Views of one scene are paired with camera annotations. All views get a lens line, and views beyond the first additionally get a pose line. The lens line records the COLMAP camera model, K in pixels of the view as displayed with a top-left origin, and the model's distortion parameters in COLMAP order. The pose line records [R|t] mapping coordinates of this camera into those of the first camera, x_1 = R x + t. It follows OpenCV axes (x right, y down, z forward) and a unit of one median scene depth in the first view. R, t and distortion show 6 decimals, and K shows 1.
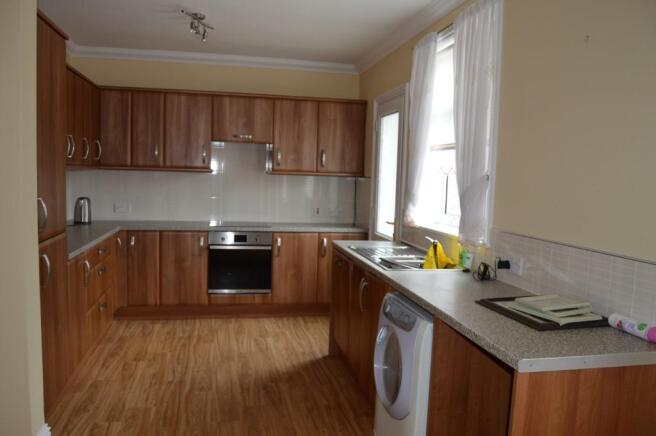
lens RADIAL K [[531.7, 0, 324.5], [0, 531.7, 226.4], [0, 0, 1]] dist [-0.087342, 0.006272]
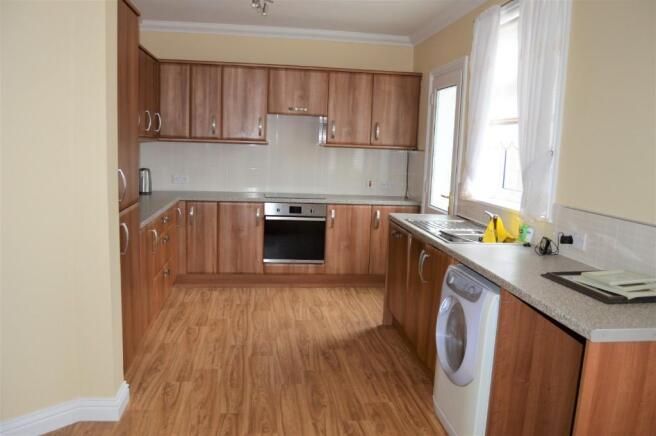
lens RADIAL K [[534.5, 0, 321.3], [0, 534.5, 228.8], [0, 0, 1]] dist [-0.088396, 0.003100]
pose [[0.996882, 0.016270, -0.077214, -0.031575], [-0.011863, 0.998293, 0.057191, -0.000218], [0.078012, -0.056096, 0.995373, -0.024198]]
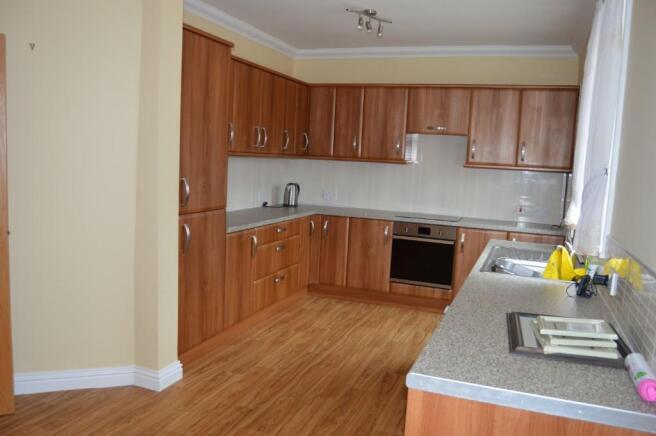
lens RADIAL K [[534.5, 0, 321.3], [0, 534.5, 228.8], [0, 0, 1]] dist [-0.088396, 0.003100]
pose [[0.841016, 0.079097, -0.535198, 0.236566], [-0.072289, 0.996813, 0.033722, -0.000769], [0.536160, 0.010328, 0.844053, 0.059358]]
